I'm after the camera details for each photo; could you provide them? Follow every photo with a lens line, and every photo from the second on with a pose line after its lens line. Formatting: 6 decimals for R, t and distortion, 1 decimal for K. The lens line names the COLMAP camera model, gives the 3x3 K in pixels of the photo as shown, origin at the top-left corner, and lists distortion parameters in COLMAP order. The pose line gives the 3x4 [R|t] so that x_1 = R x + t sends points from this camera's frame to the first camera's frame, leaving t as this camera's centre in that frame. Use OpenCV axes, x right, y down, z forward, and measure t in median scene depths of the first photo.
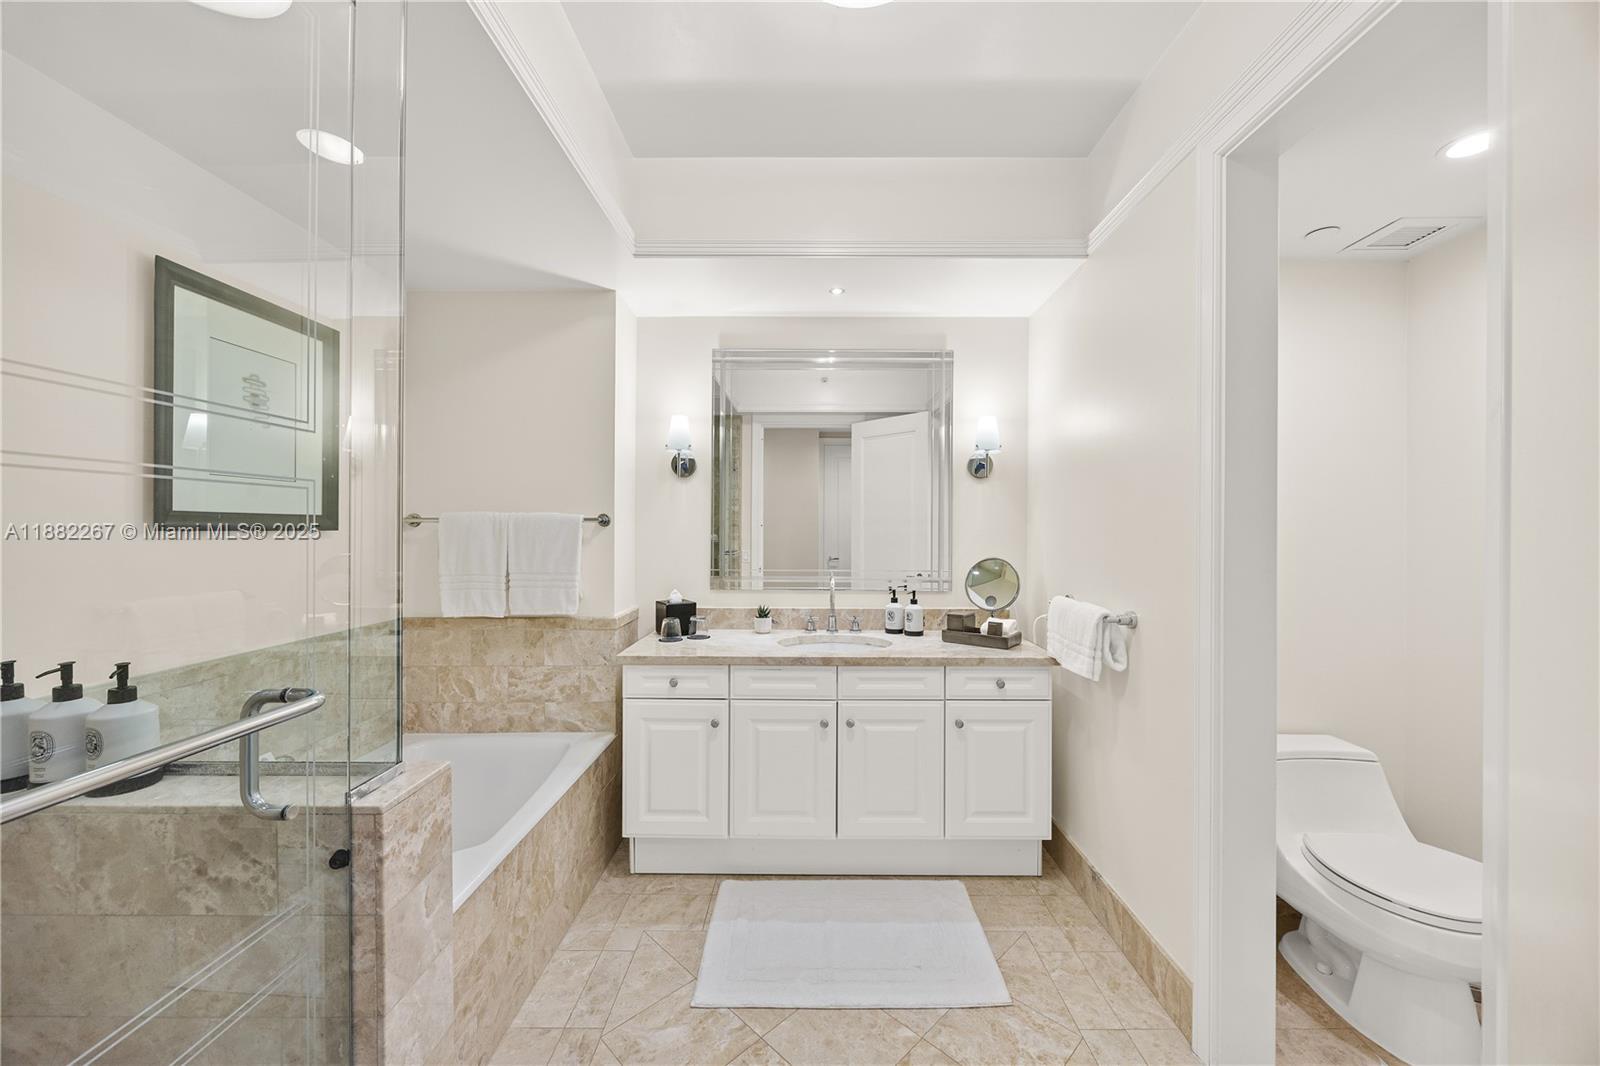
lens RADIAL K [[612.0, 0, 808.5], [0, 612.0, 529.3], [0, 0, 1]] dist [-0.000870, 0.000062]
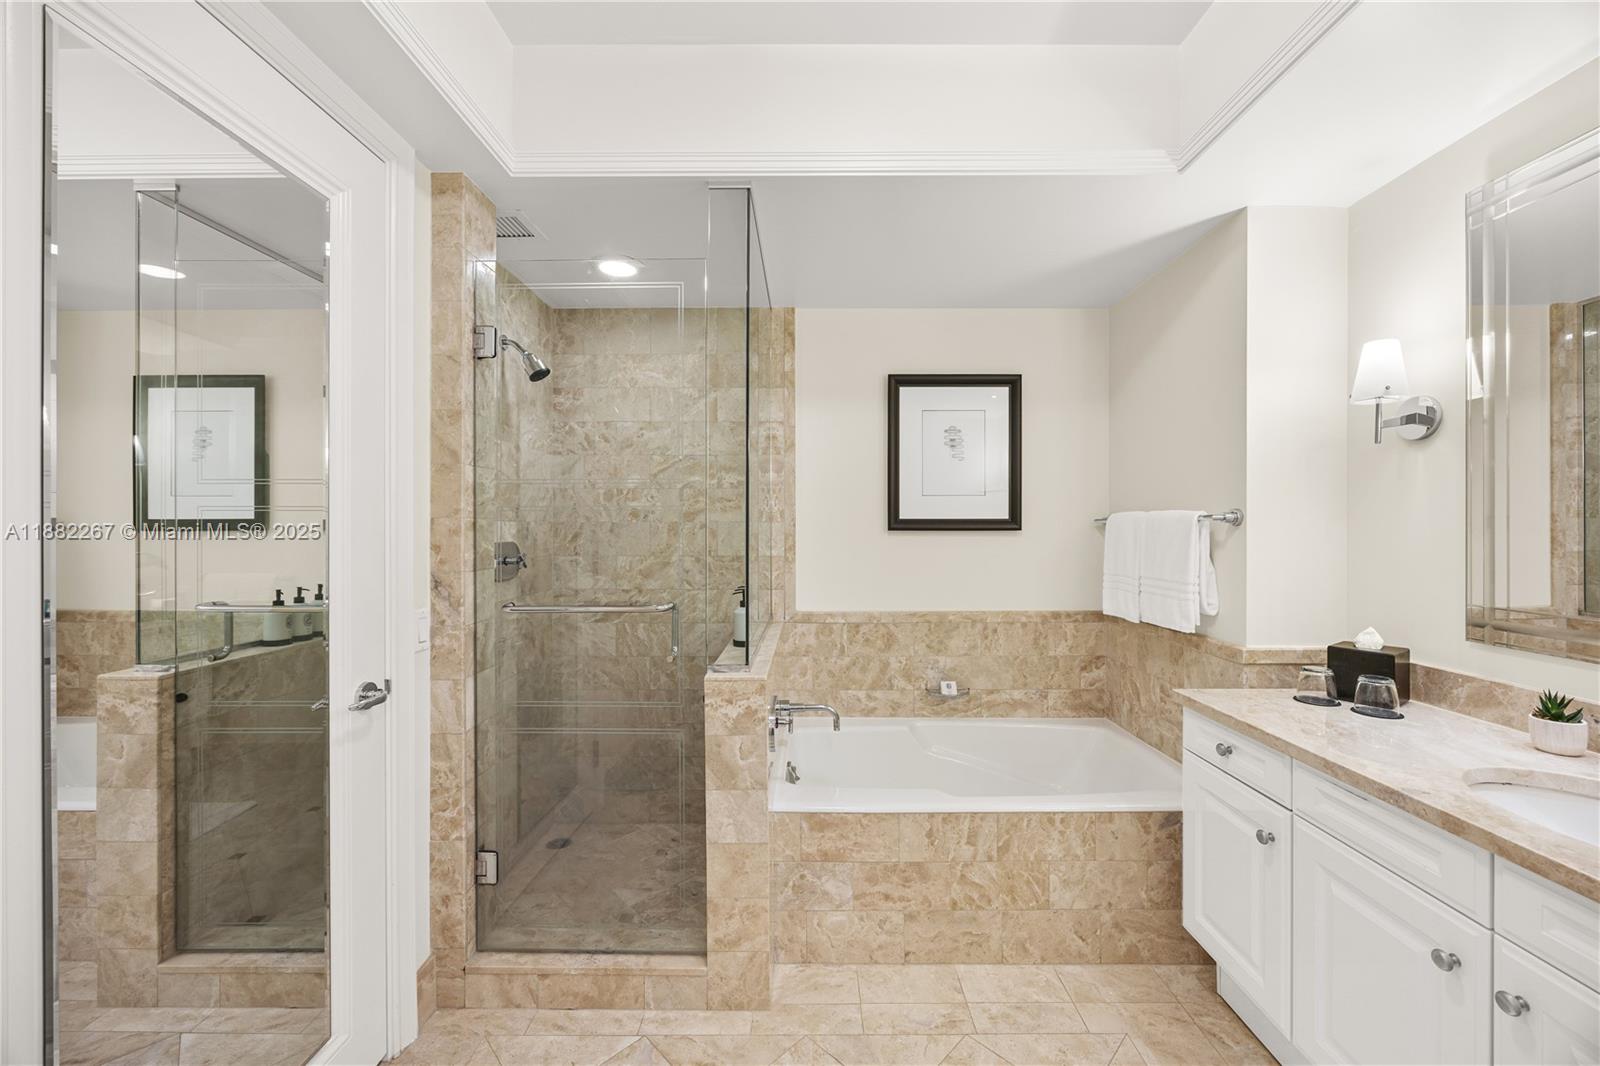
lens RADIAL K [[612.0, 0, 808.5], [0, 612.0, 529.3], [0, 0, 1]] dist [-0.000870, 0.000062]
pose [[-0.001145, -0.001428, -0.999998, 0.473683], [0.001966, 0.999997, -0.001430, -0.000138], [0.999997, -0.001968, -0.001142, 0.525658]]
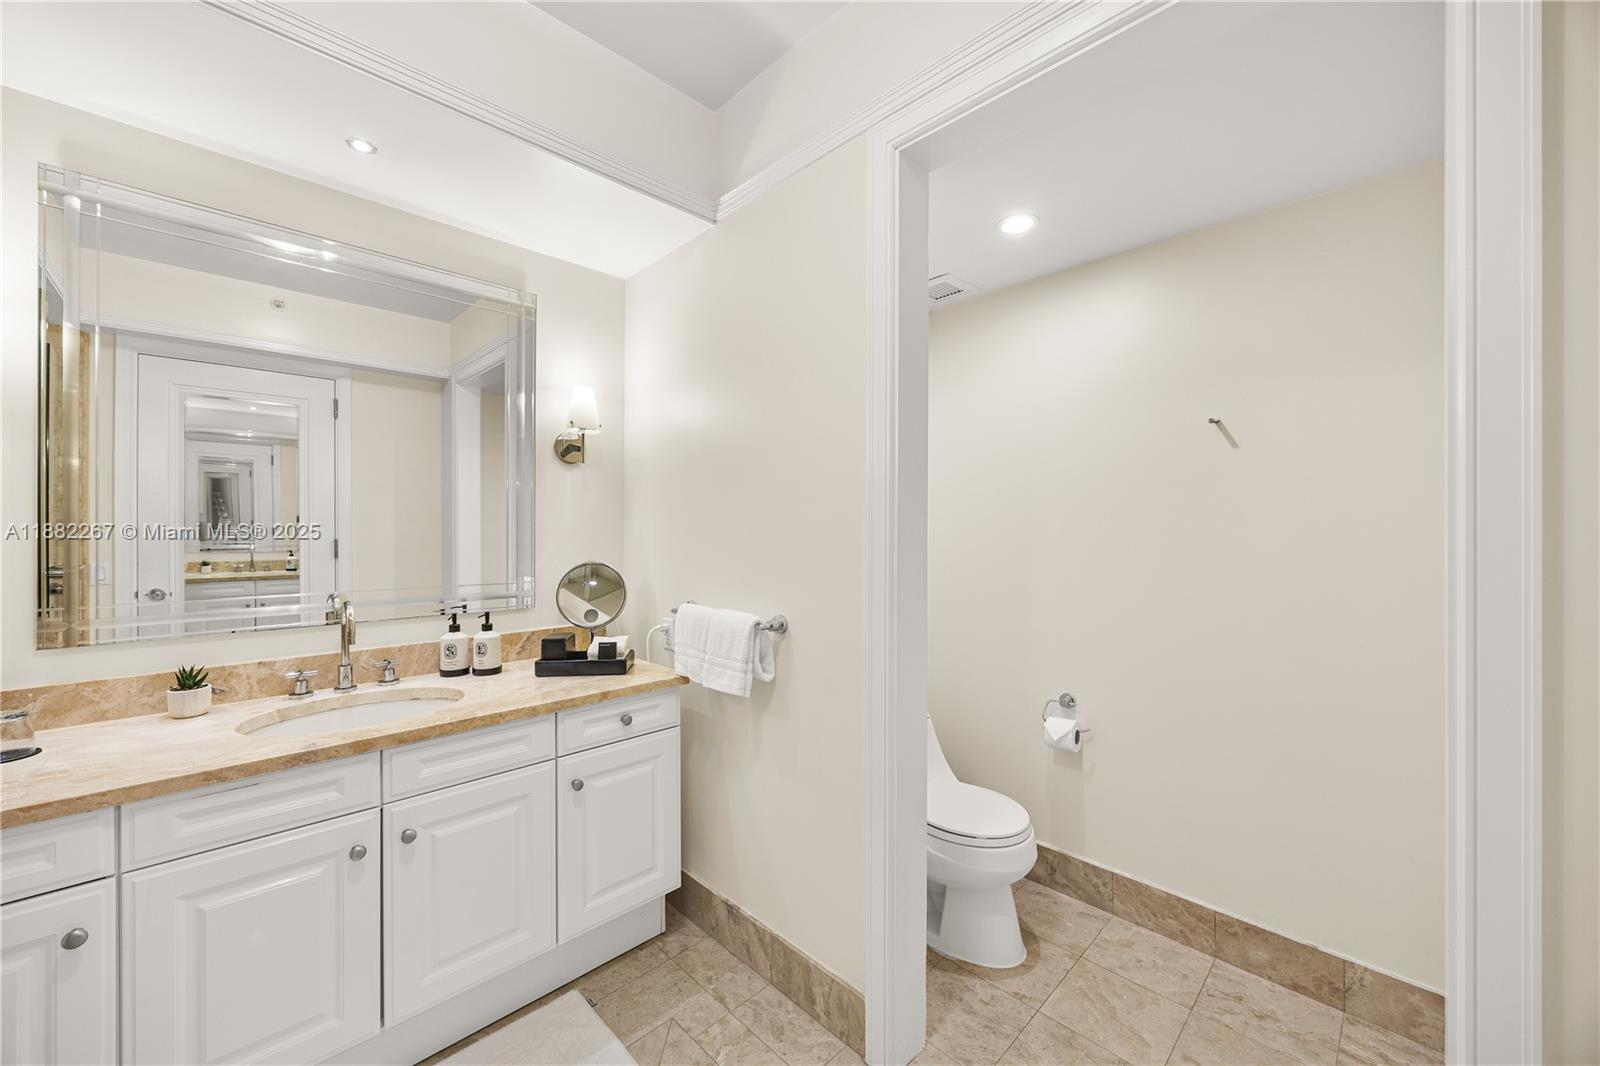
lens RADIAL K [[612.0, 0, 808.5], [0, 612.0, 529.3], [0, 0, 1]] dist [-0.000870, 0.000062]
pose [[0.708225, -0.005471, 0.705966, -0.081692], [0.001827, 0.999981, 0.005916, -0.001349], [-0.705984, -0.002901, 0.708221, 0.262270]]
